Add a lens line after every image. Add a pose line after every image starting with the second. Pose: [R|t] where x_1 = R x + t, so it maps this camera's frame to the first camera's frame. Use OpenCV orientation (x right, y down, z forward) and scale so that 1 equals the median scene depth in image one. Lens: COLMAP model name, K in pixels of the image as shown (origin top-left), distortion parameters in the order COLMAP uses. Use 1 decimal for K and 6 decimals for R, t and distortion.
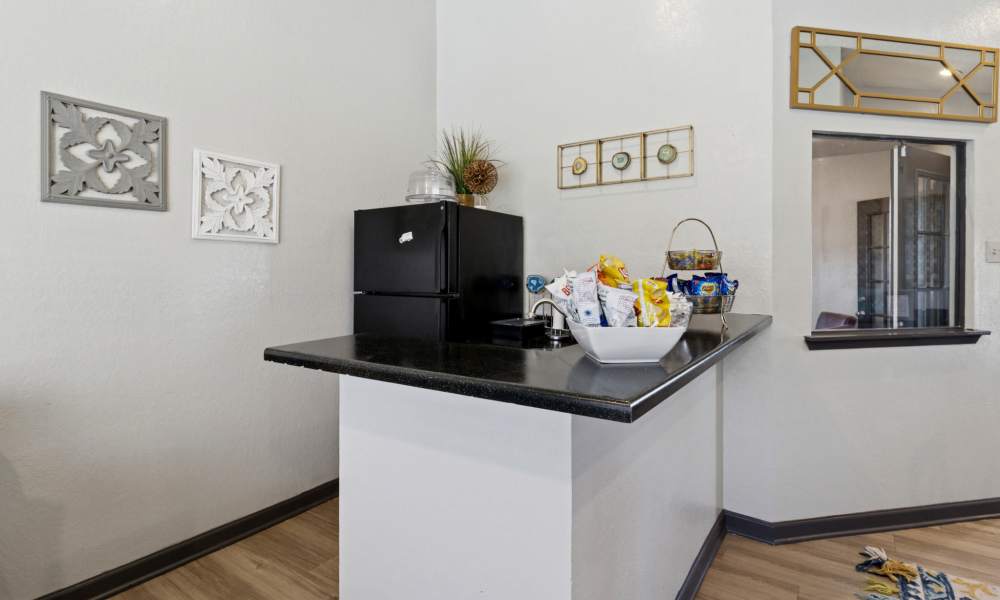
lens RADIAL K [[496.1, 0, 512.6], [0, 496.1, 270.8], [0, 0, 1]] dist [-0.000964, -0.000236]
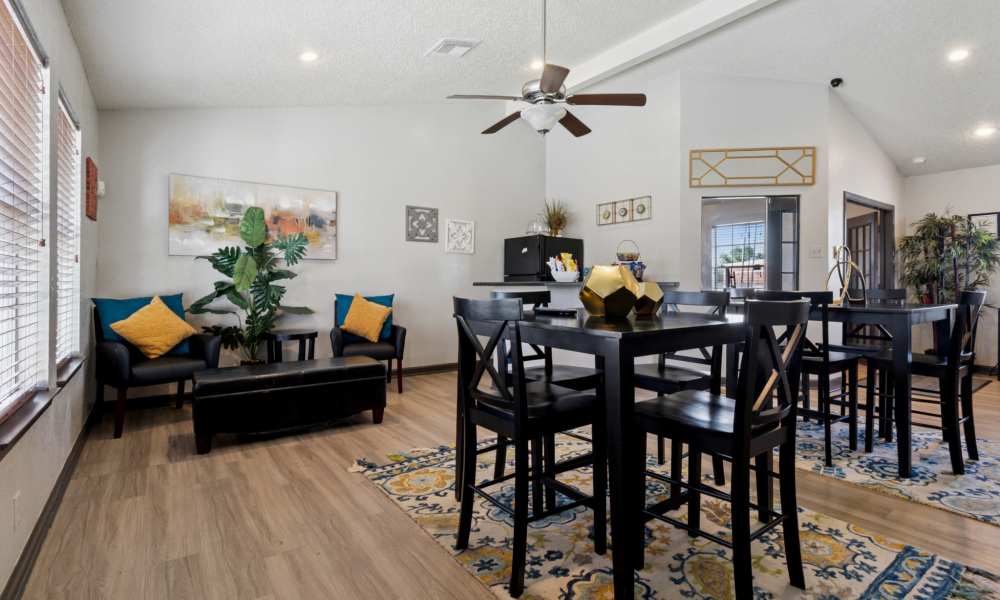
lens RADIAL K [[470.4, 0, 509.0], [0, 470.4, 292.1], [0, 0, 1]] dist [0.000740, 0.000459]
pose [[0.941513, 0.009032, -0.336856, 0.492562], [-0.005054, 0.999907, 0.012685, 0.106737], [0.336940, -0.010240, 0.941471, -1.171234]]
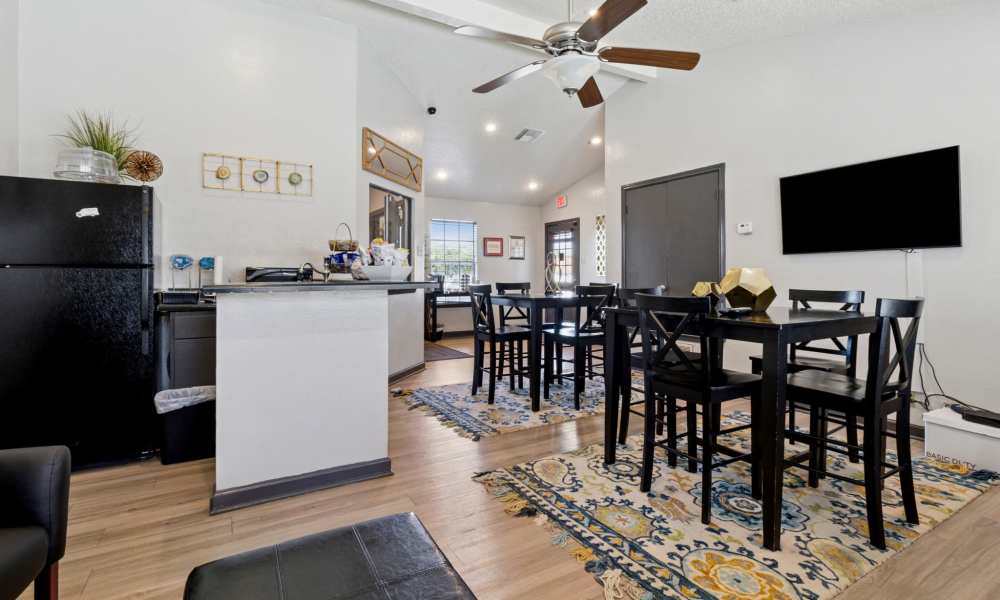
lens RADIAL K [[481.3, 0, 503.9], [0, 481.3, 271.5], [0, 0, 1]] dist [-0.000588, -0.000102]
pose [[0.428328, 0.005823, 0.903605, -0.830218], [0.008075, 0.999915, -0.010271, 0.082867], [-0.903587, 0.011696, 0.428244, -0.257936]]
